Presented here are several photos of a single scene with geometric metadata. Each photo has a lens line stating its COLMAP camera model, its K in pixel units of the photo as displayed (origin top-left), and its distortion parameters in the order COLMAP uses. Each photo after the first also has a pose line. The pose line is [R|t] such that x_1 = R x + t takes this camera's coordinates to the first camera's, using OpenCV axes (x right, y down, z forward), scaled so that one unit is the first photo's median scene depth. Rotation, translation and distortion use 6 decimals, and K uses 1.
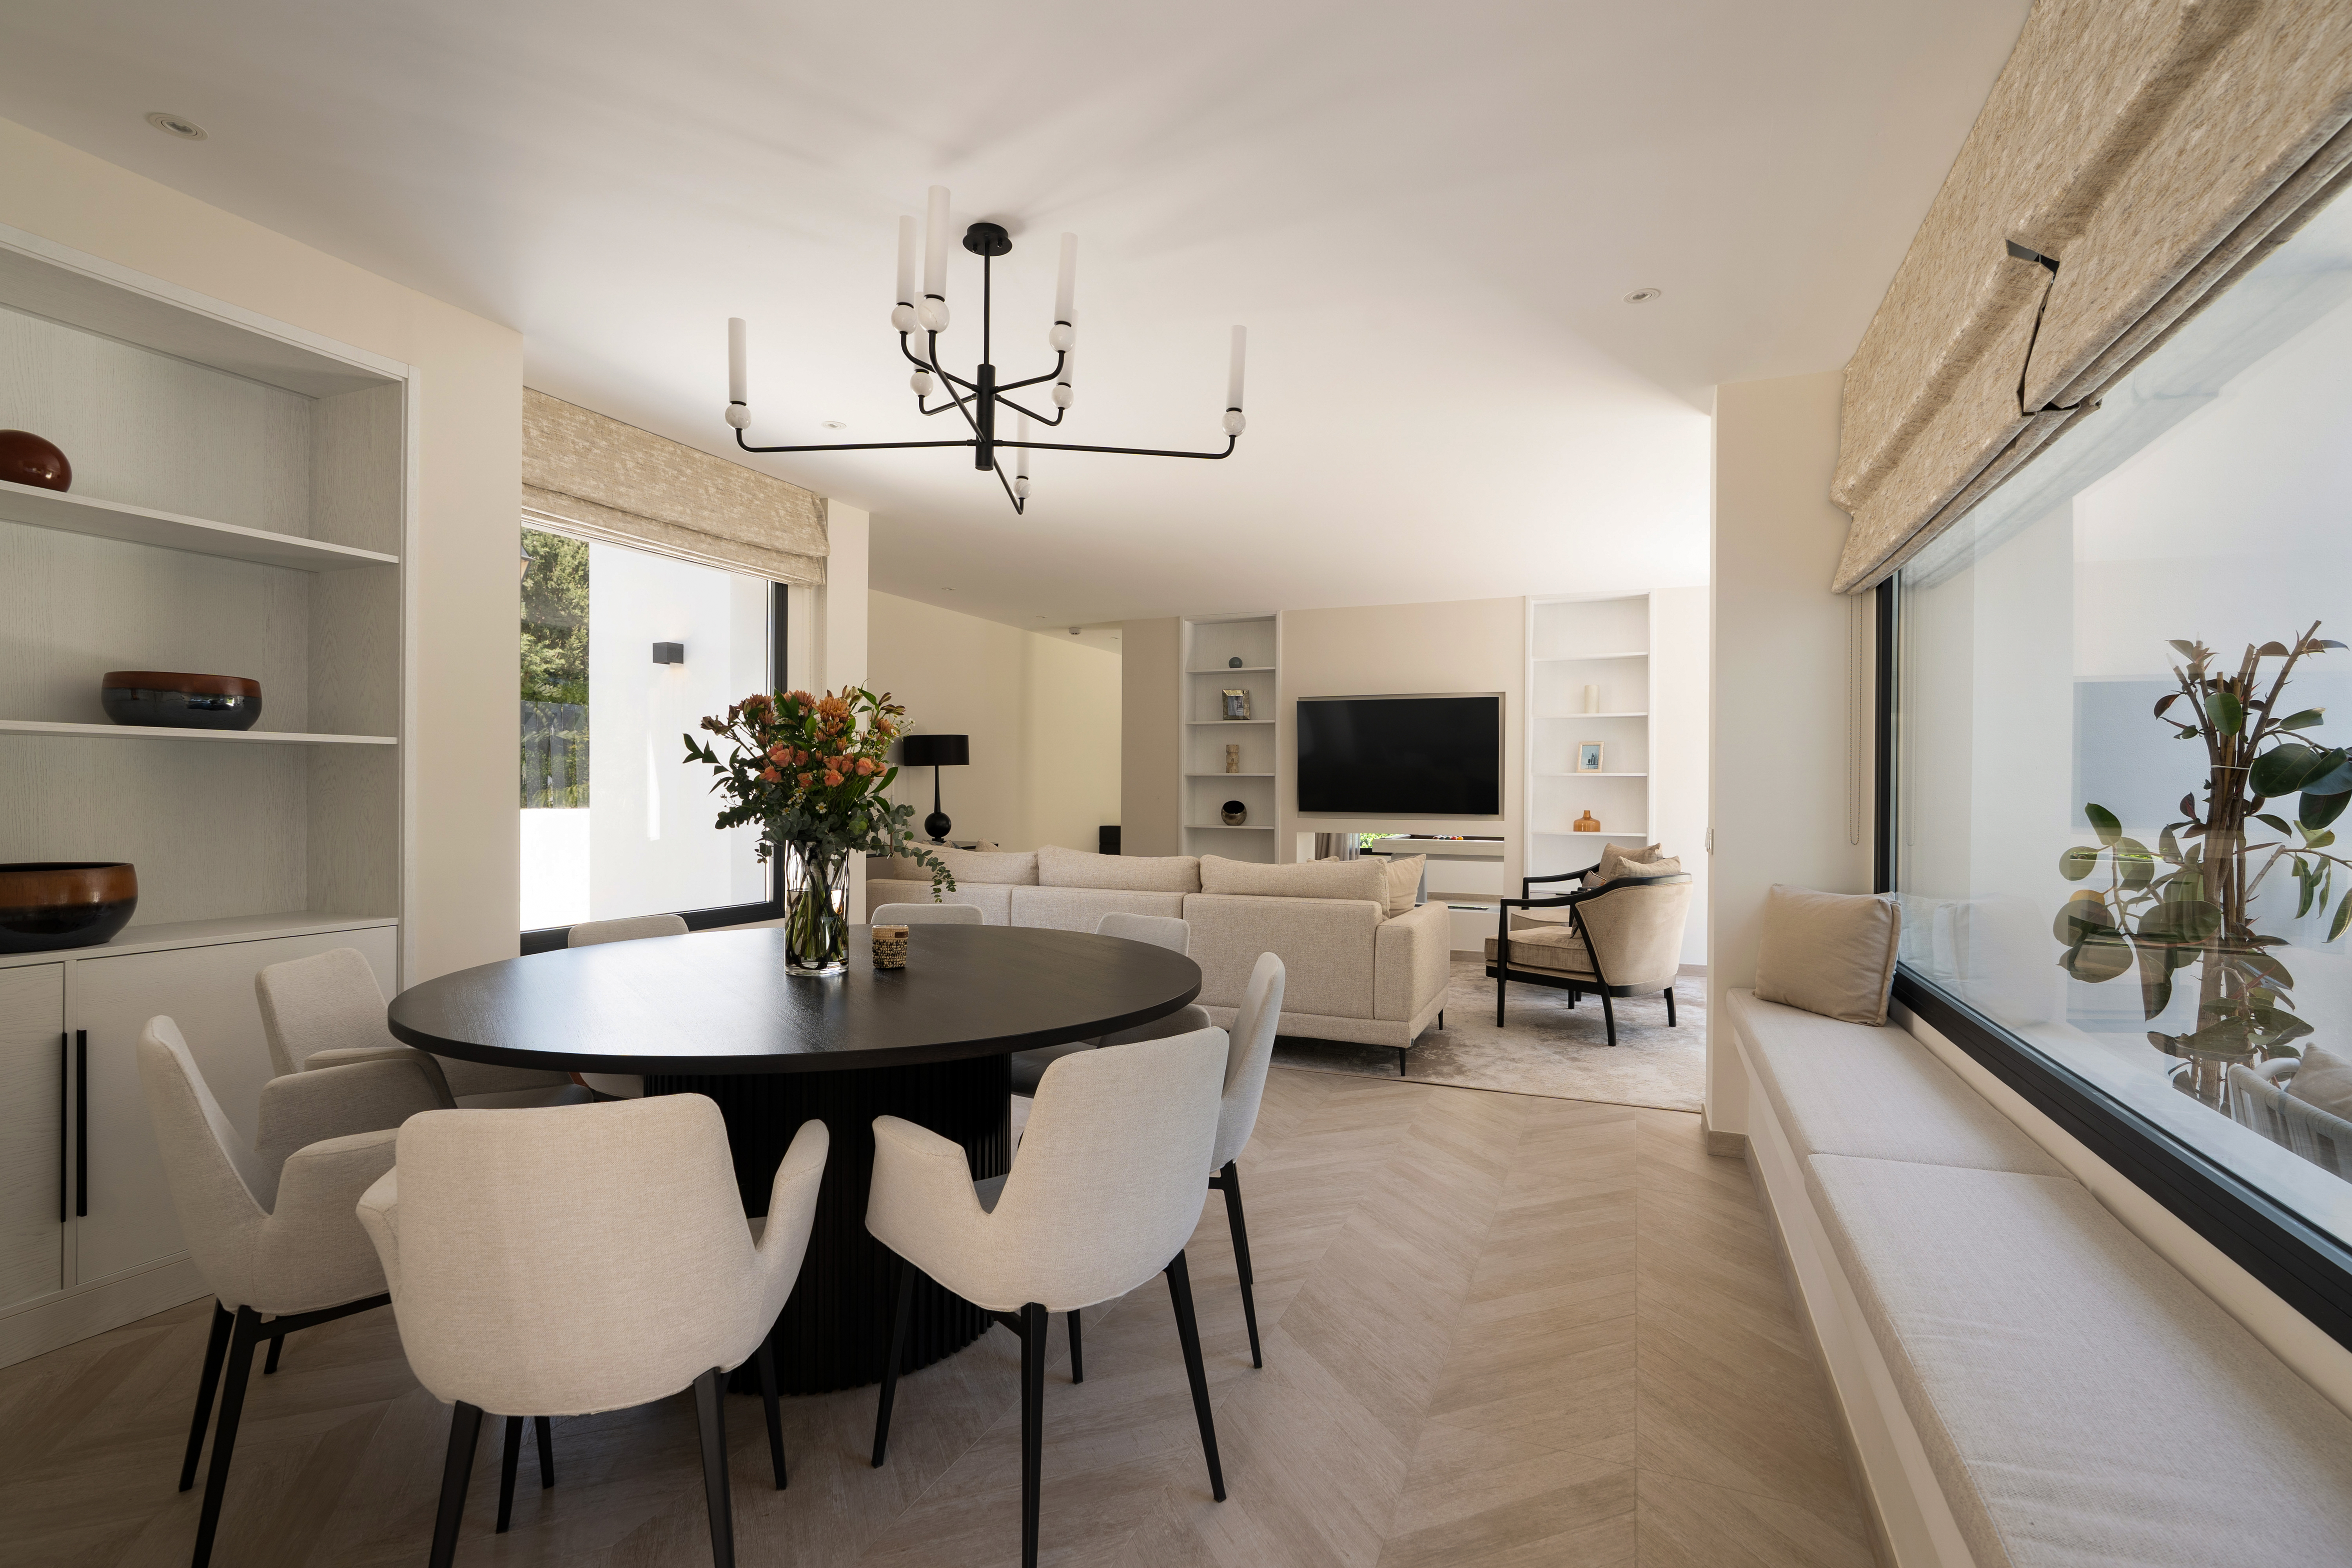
lens RADIAL K [[1070.6, 0, 1167.7], [0, 1070.6, 765.2], [0, 0, 1]] dist [-0.003878, 0.000757]
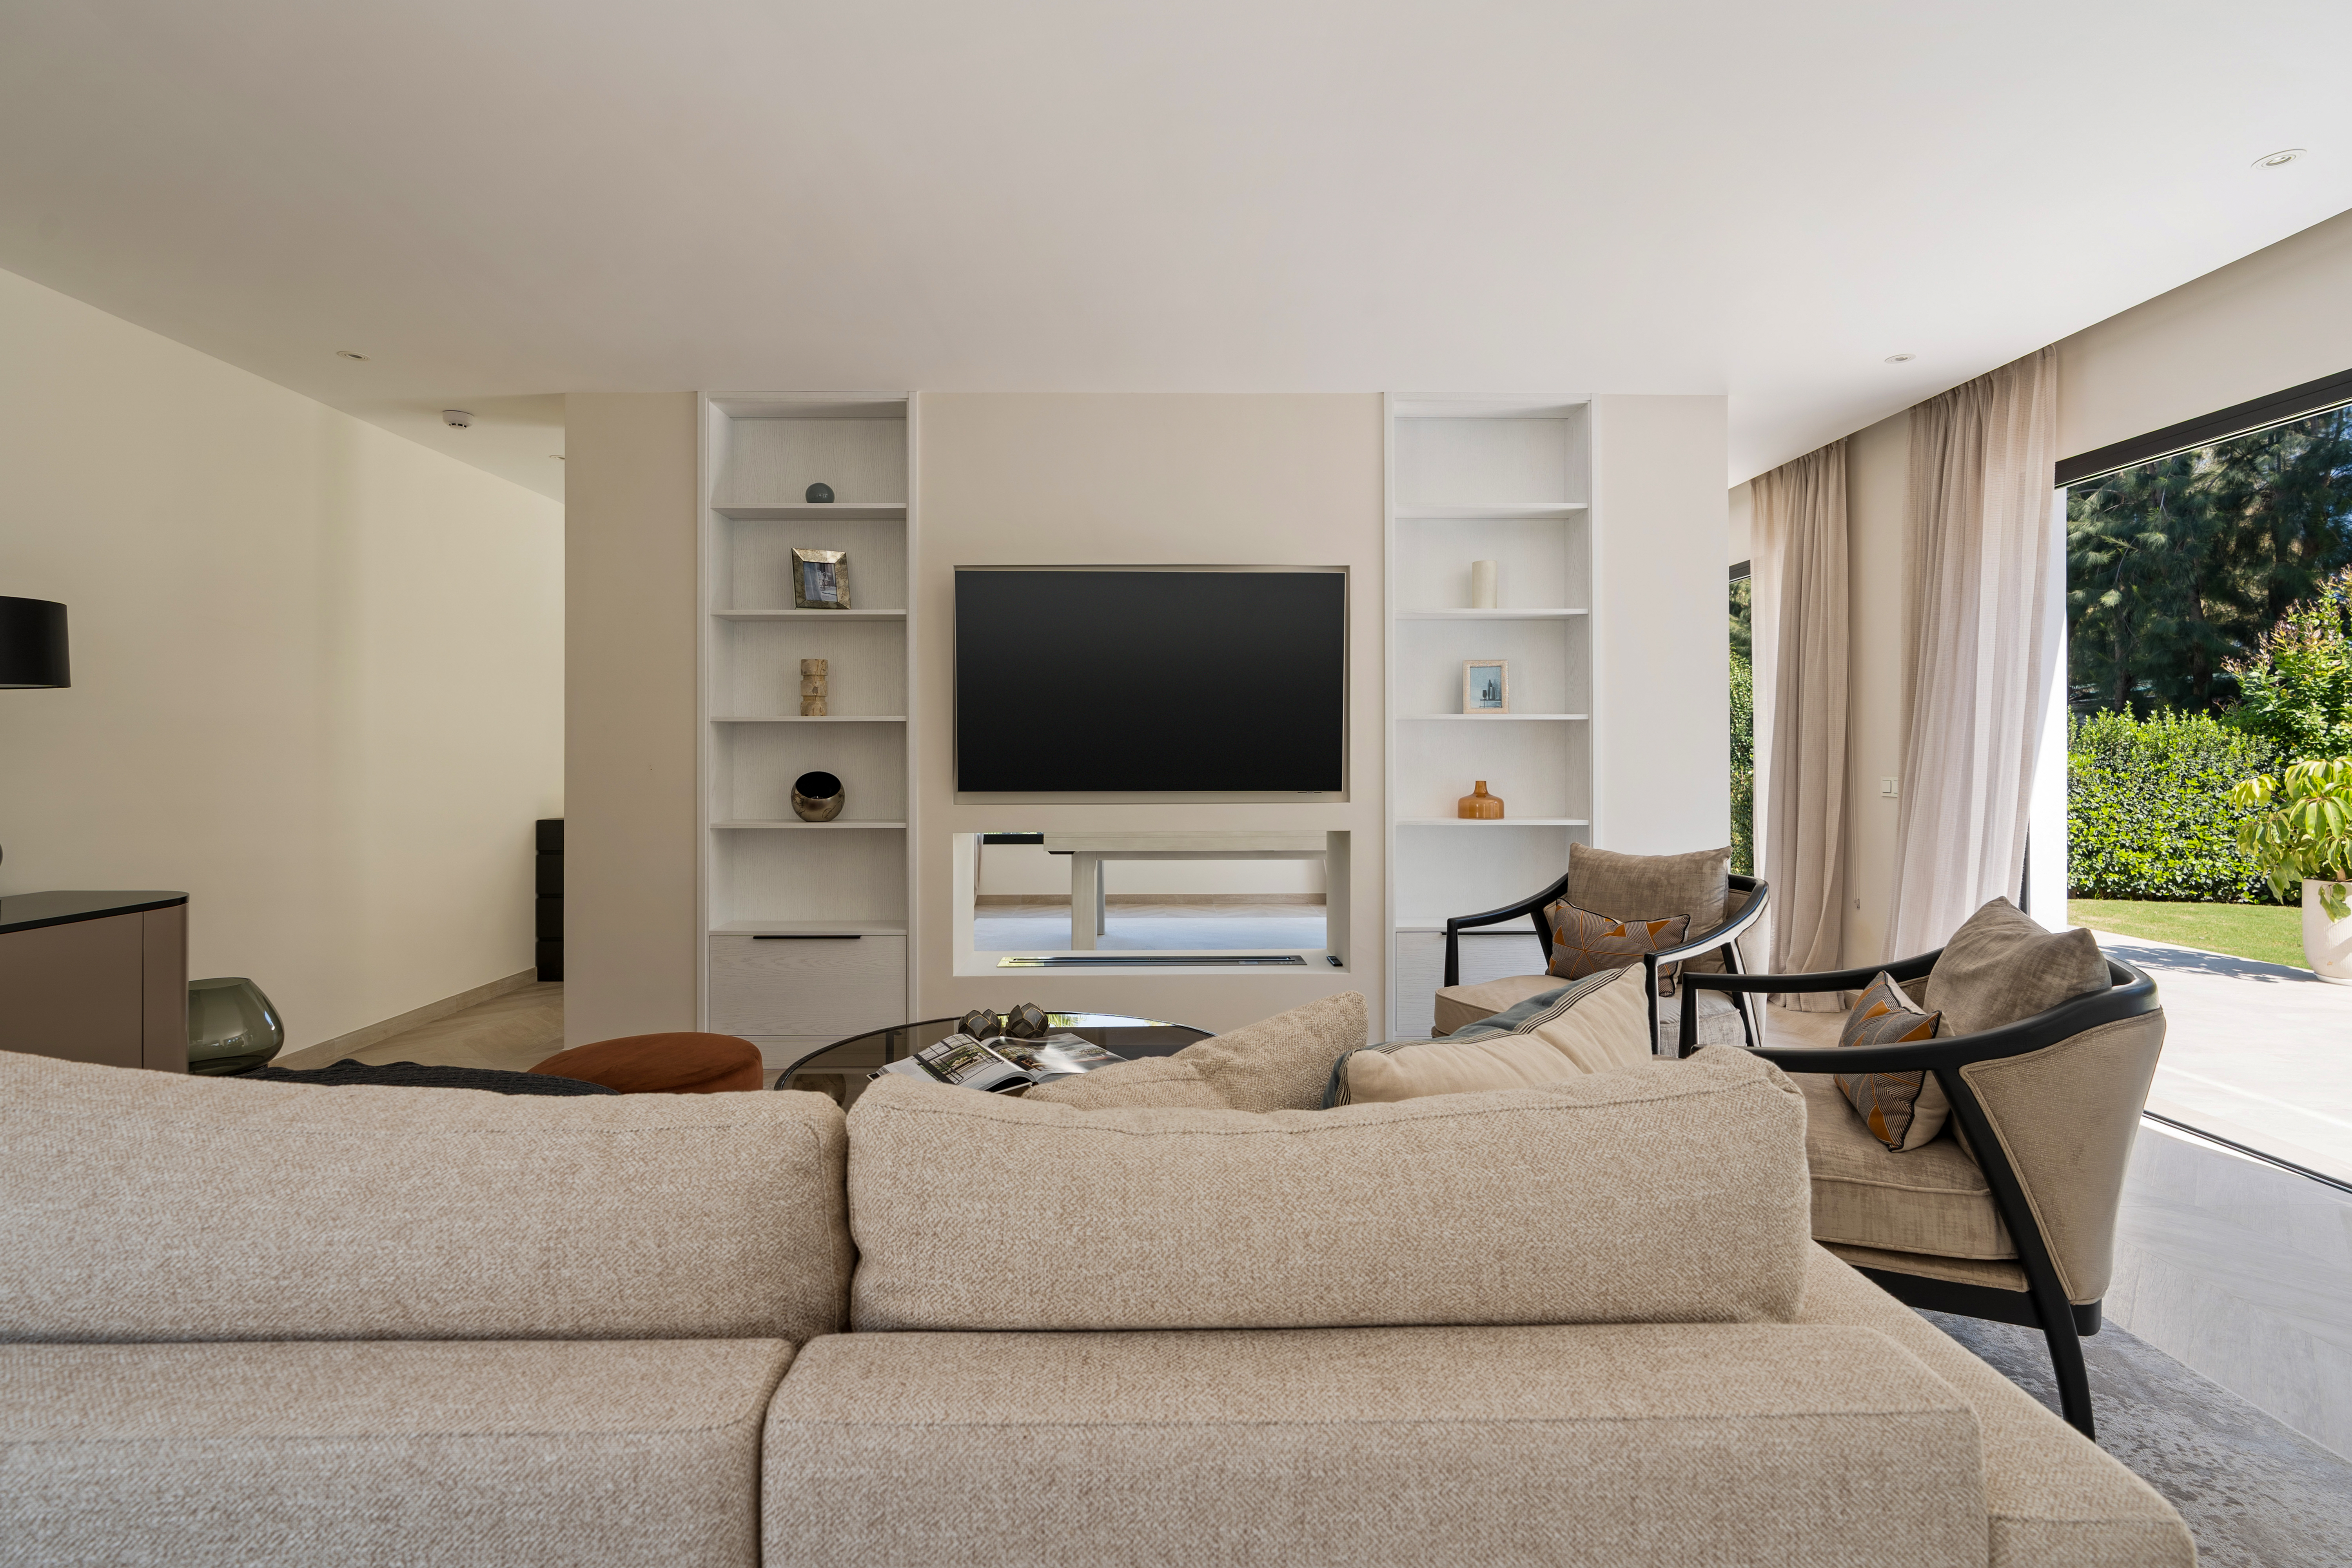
lens RADIAL K [[1120.6, 0, 1167.9], [0, 1120.6, 744.2], [0, 0, 1]] dist [-0.001880, 0.000070]
pose [[0.915660, -0.005082, 0.401920, 0.001706], [-0.001339, 0.999876, 0.015692, 0.012464], [-0.401950, -0.014906, 0.915540, 0.477893]]
